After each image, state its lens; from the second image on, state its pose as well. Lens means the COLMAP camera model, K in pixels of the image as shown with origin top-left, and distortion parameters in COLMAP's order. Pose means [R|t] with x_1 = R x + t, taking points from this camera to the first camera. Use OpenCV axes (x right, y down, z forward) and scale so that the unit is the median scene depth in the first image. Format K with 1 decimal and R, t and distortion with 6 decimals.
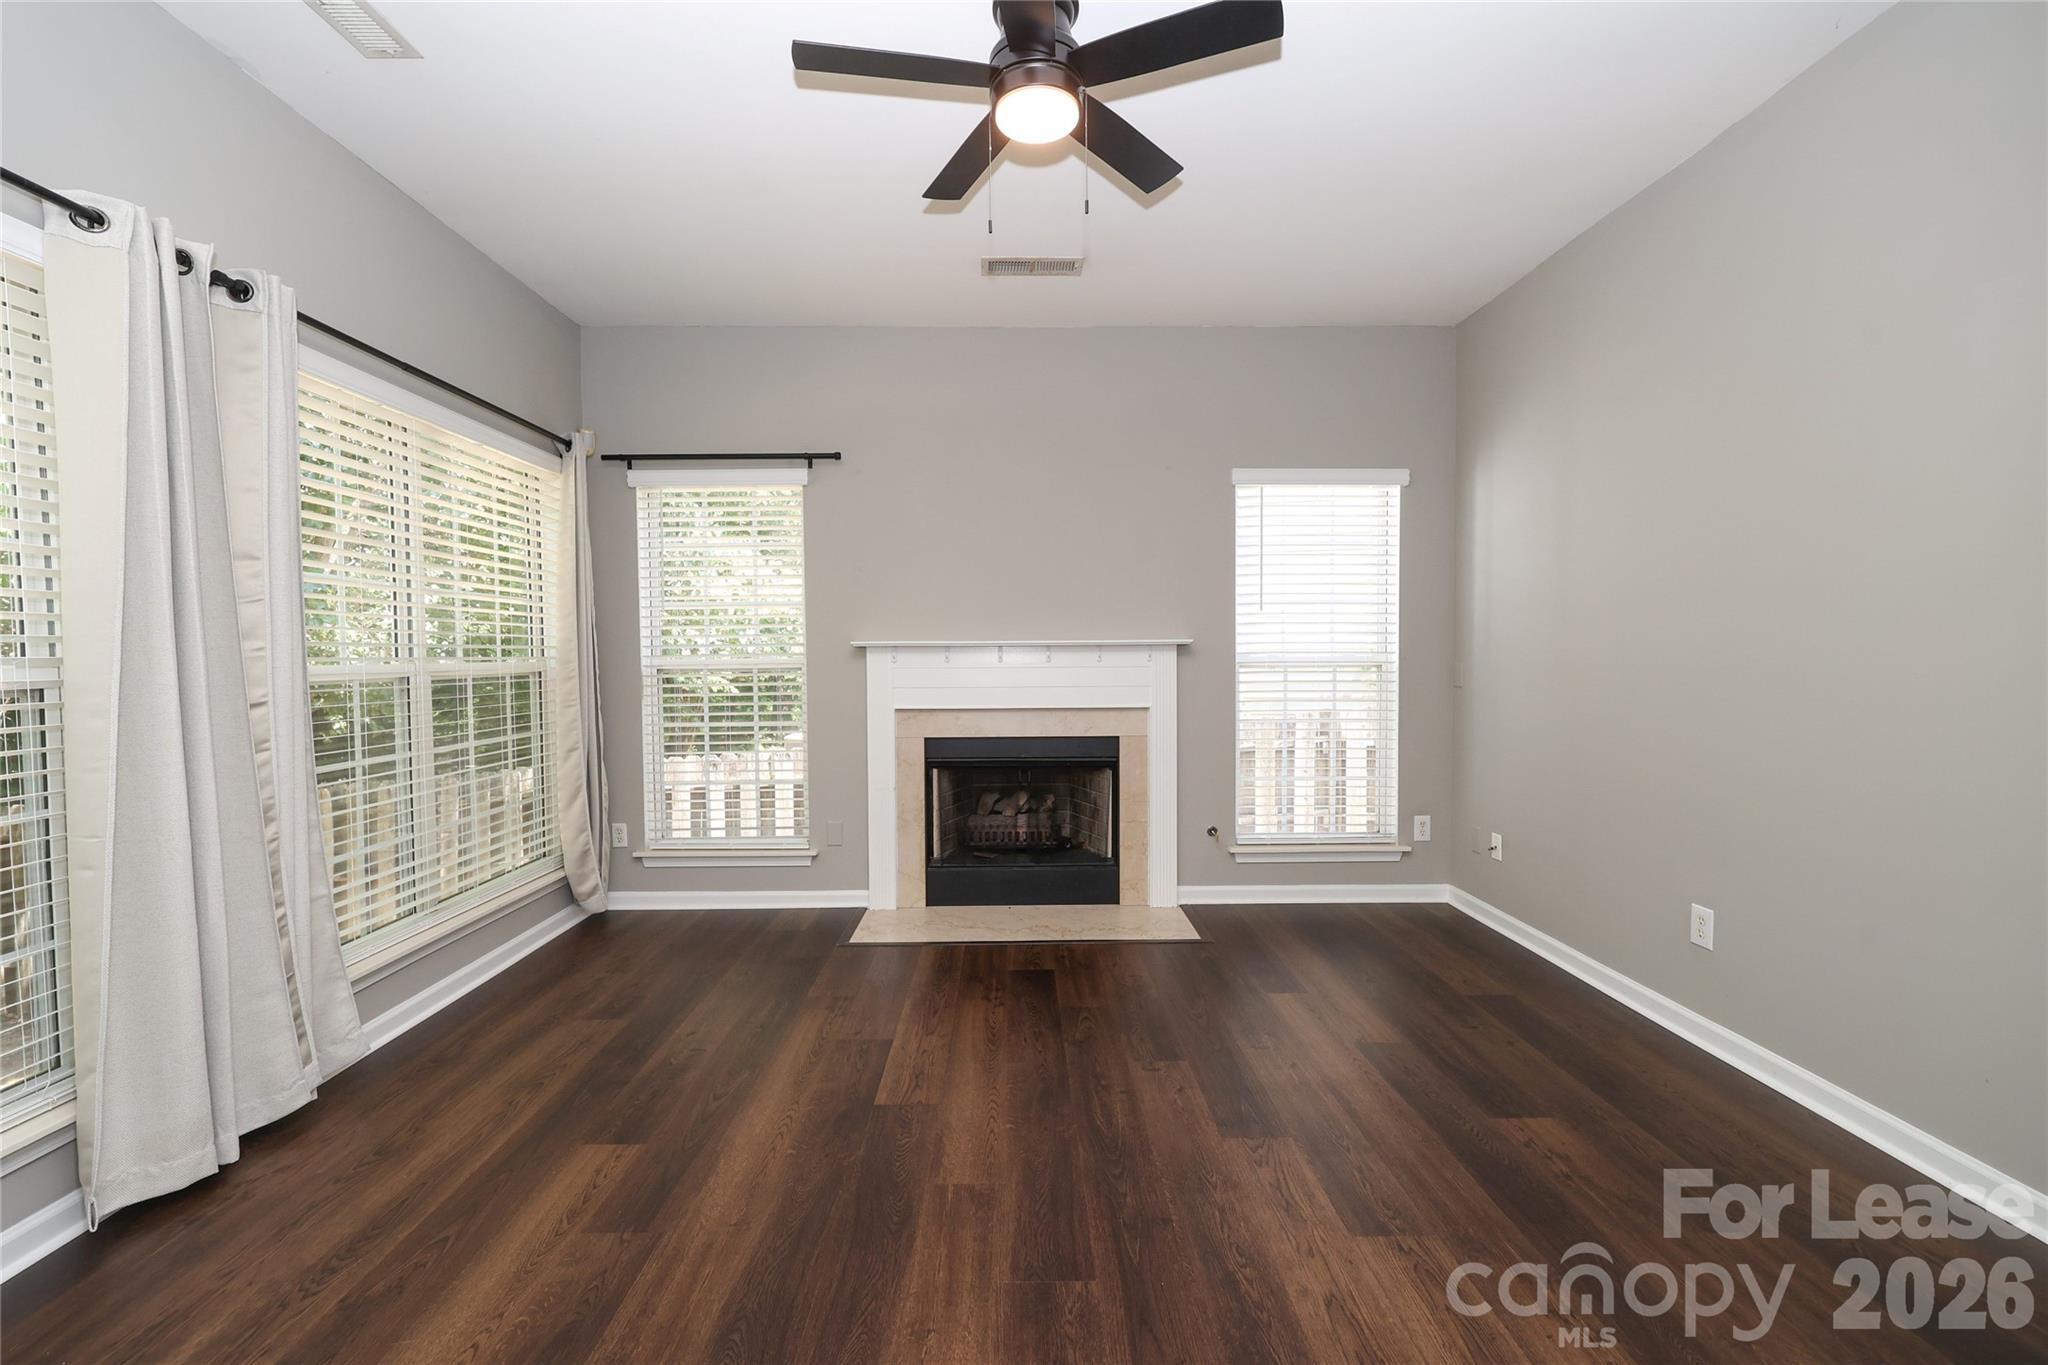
lens RADIAL K [[835.0, 0, 1022.8], [0, 835.0, 655.3], [0, 0, 1]] dist [0.003118, 0.000058]
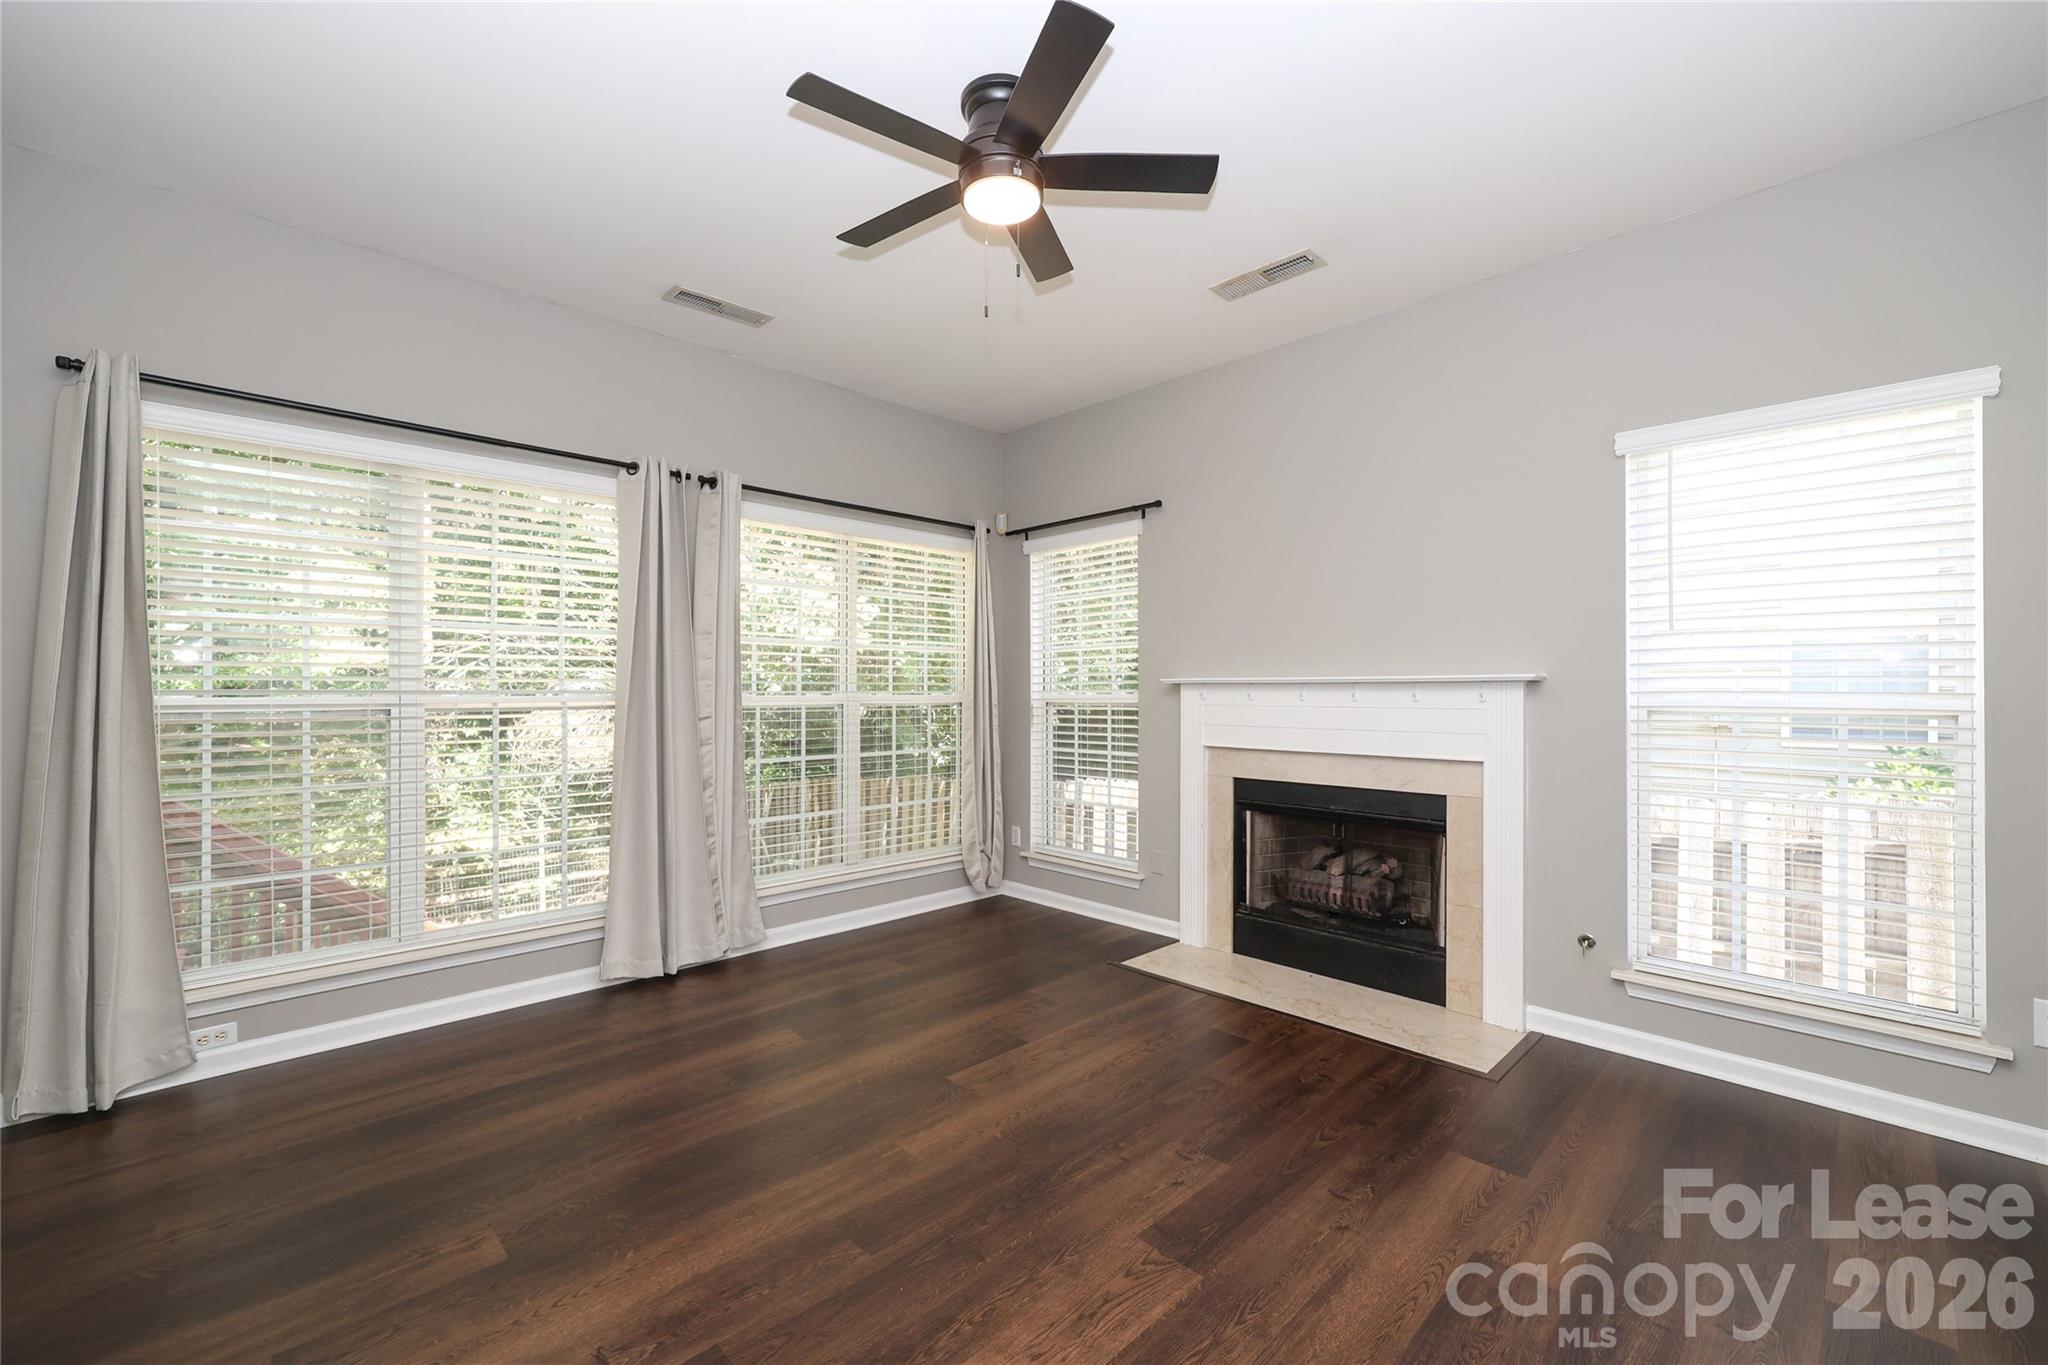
lens RADIAL K [[838.6, 0, 1013.6], [0, 838.6, 663.7], [0, 0, 1]] dist [0.001230, 0.000067]
pose [[0.683736, -0.016803, -0.729536, 0.423699], [-0.006496, 0.999555, -0.029110, -0.003471], [0.729700, 0.024643, 0.683323, 0.144585]]
